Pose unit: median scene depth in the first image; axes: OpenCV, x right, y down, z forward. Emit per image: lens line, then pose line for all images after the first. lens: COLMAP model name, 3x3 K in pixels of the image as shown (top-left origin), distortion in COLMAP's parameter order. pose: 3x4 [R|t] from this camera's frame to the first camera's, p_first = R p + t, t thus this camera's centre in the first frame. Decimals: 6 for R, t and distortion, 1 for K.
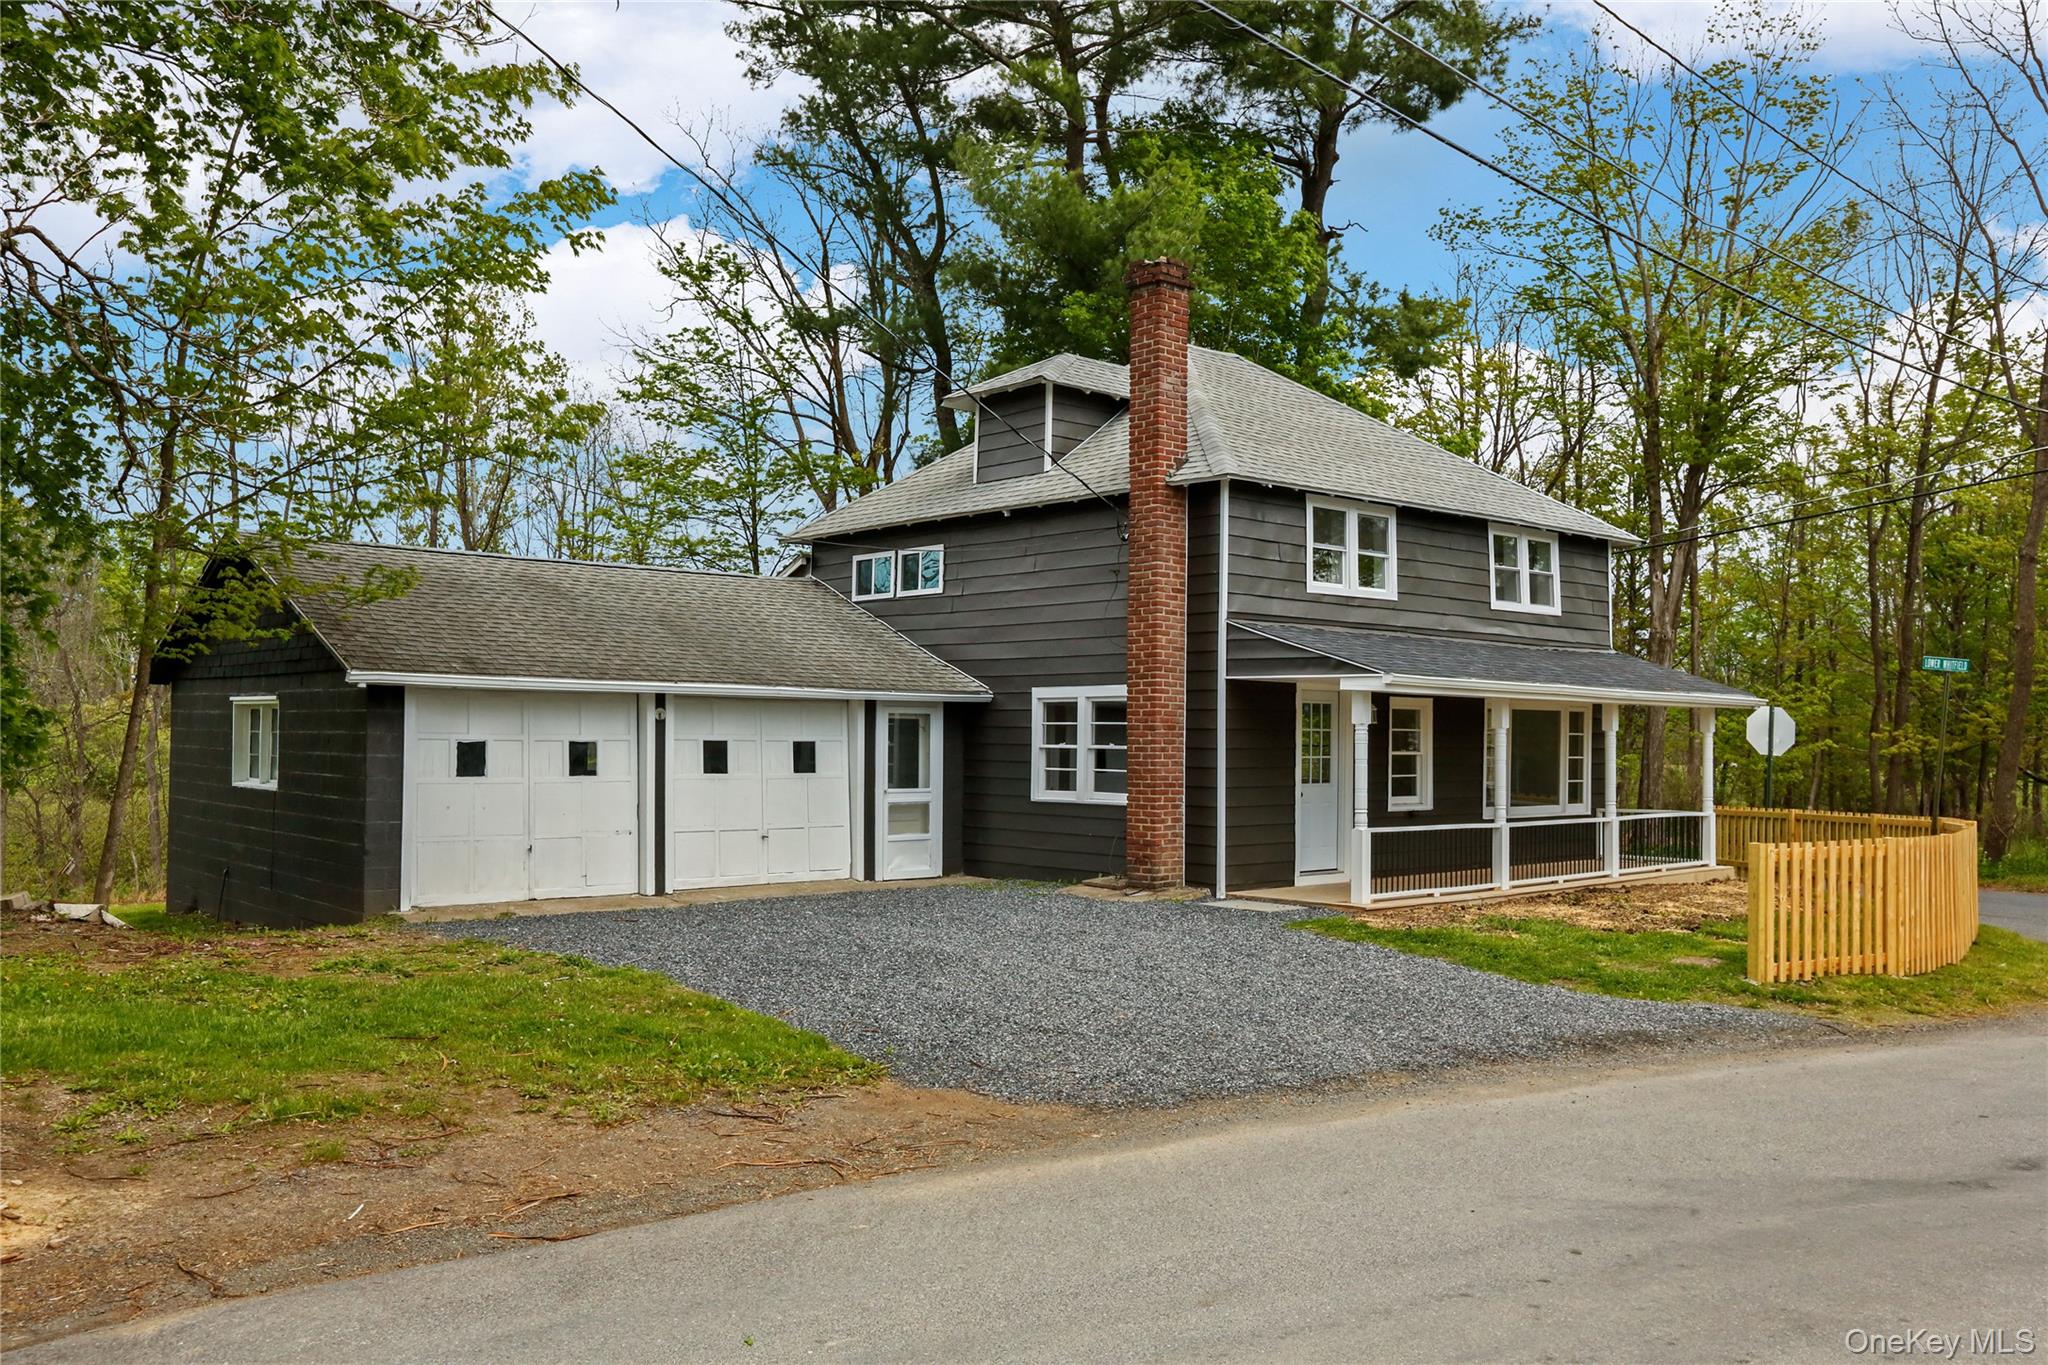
lens RADIAL K [[1670.9, 0, 1023.8], [0, 1670.9, 691.0], [0, 0, 1]] dist [-0.039911, -0.000090]
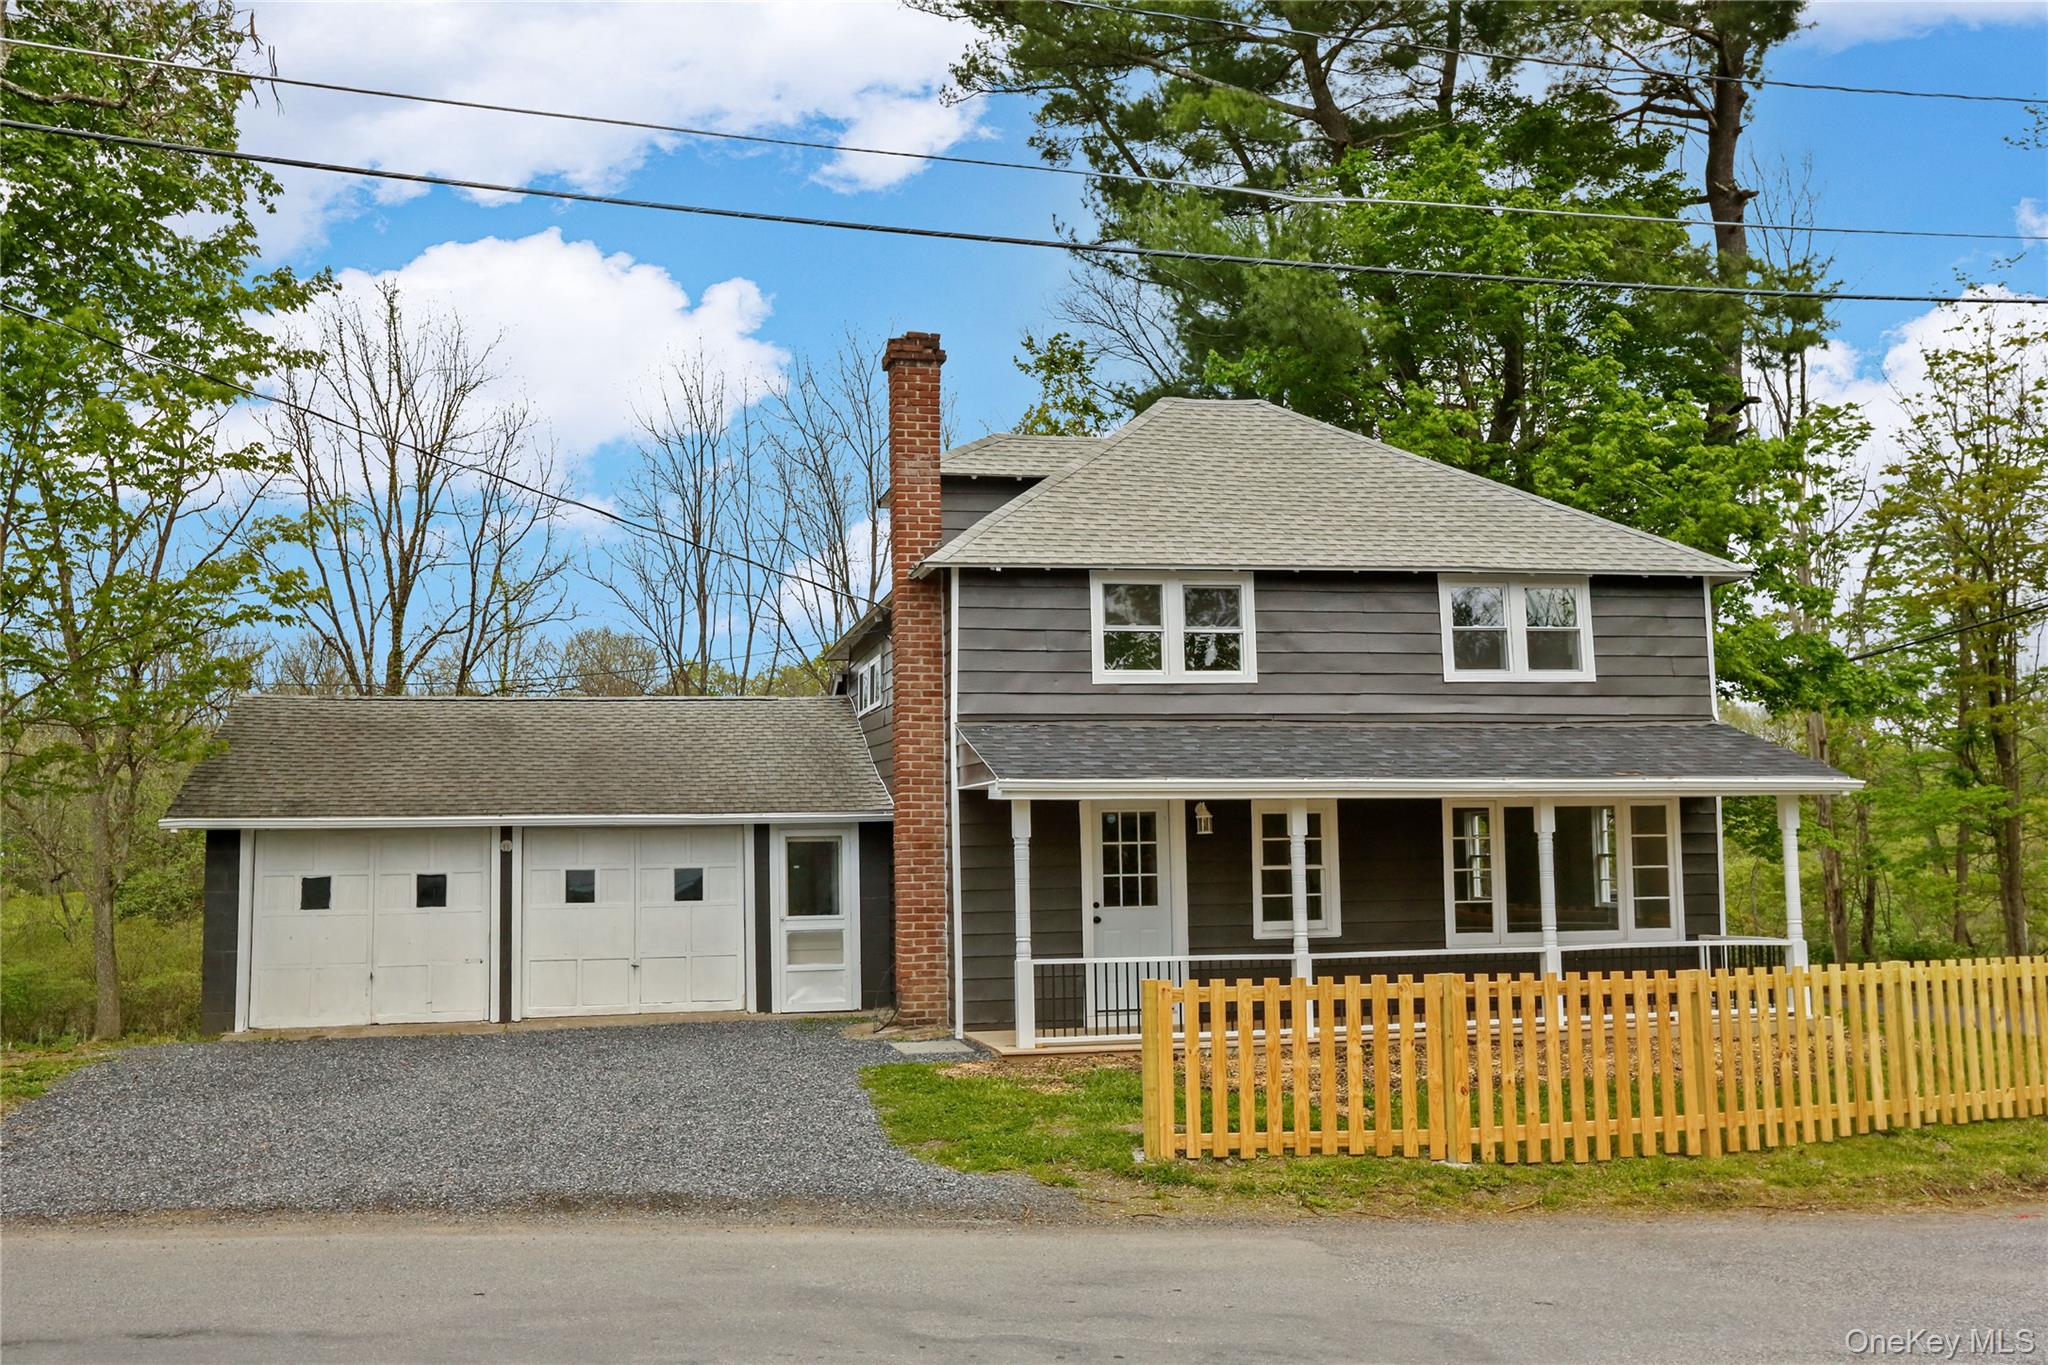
lens RADIAL K [[1901.0, 0, 1023.7], [0, 1901.0, 680.5], [0, 0, 1]] dist [0.010354, 0.000000]
pose [[0.853991, -0.072099, -0.515267, 0.643379], [0.037701, 0.996324, -0.076925, 0.013489], [0.518919, 0.046267, 0.853570, 0.142115]]
